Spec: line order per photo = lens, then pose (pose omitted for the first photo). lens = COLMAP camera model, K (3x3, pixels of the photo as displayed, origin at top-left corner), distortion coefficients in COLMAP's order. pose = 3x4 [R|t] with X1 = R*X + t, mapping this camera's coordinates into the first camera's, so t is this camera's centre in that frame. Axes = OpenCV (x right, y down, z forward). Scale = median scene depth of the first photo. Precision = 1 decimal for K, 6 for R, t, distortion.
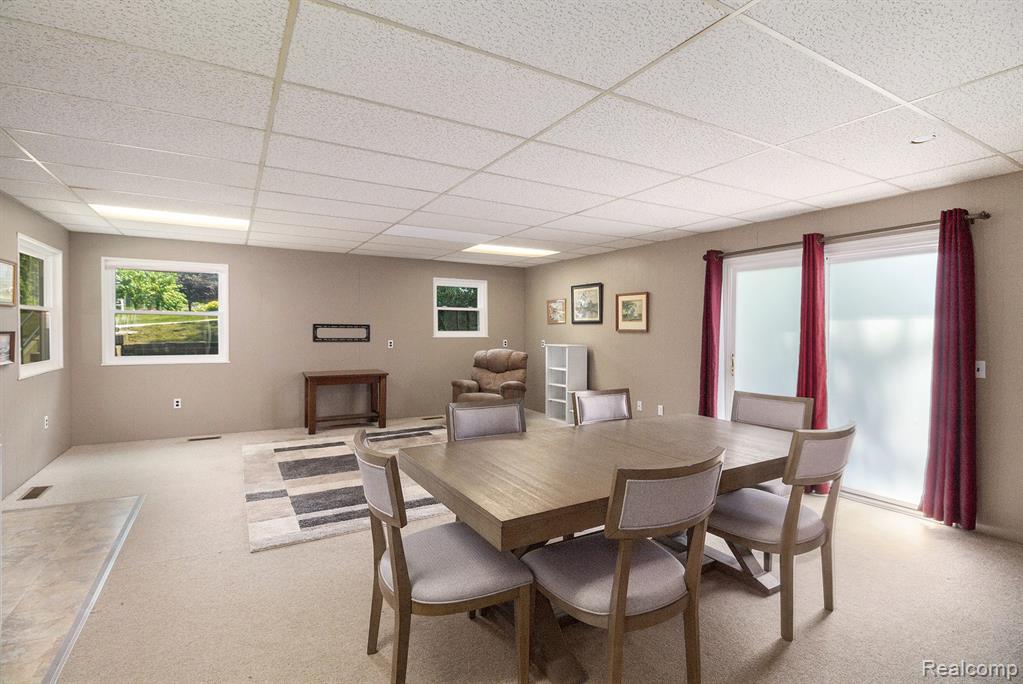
lens RADIAL K [[486.5, 0, 513.5], [0, 486.5, 334.9], [0, 0, 1]] dist [0.006630, 0.000235]
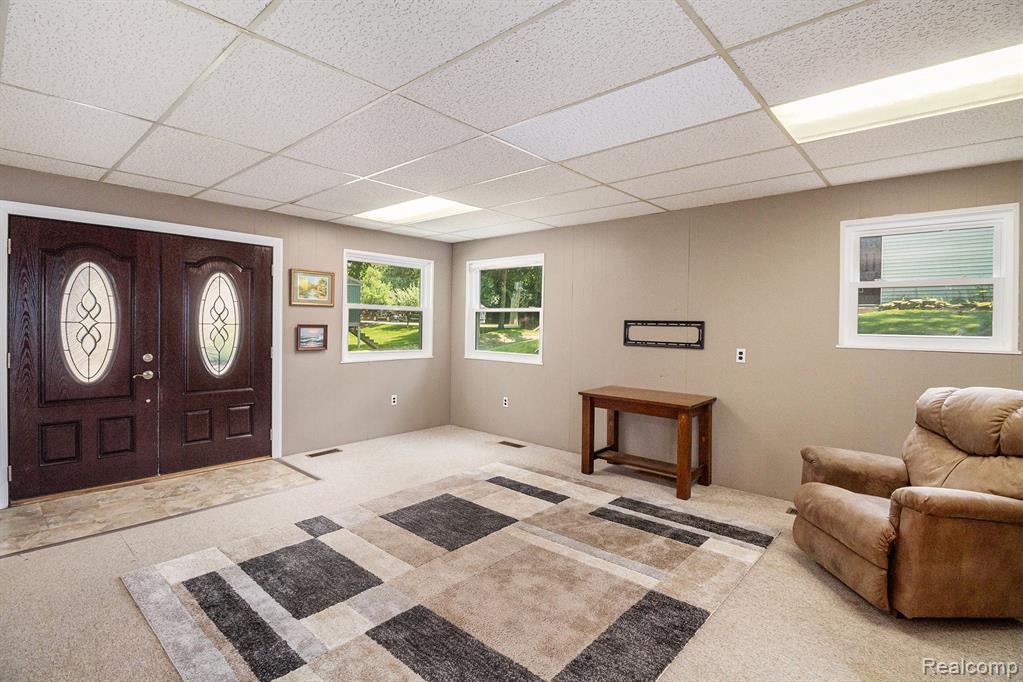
lens RADIAL K [[486.5, 0, 513.5], [0, 486.5, 337.0], [0, 0, 1]] dist [0.006630, 0.000235]
pose [[0.315238, 0.022806, -0.948739, 0.206435], [-0.027649, 0.999508, 0.014839, -0.004026], [0.948610, 0.021554, 0.315713, 0.599877]]
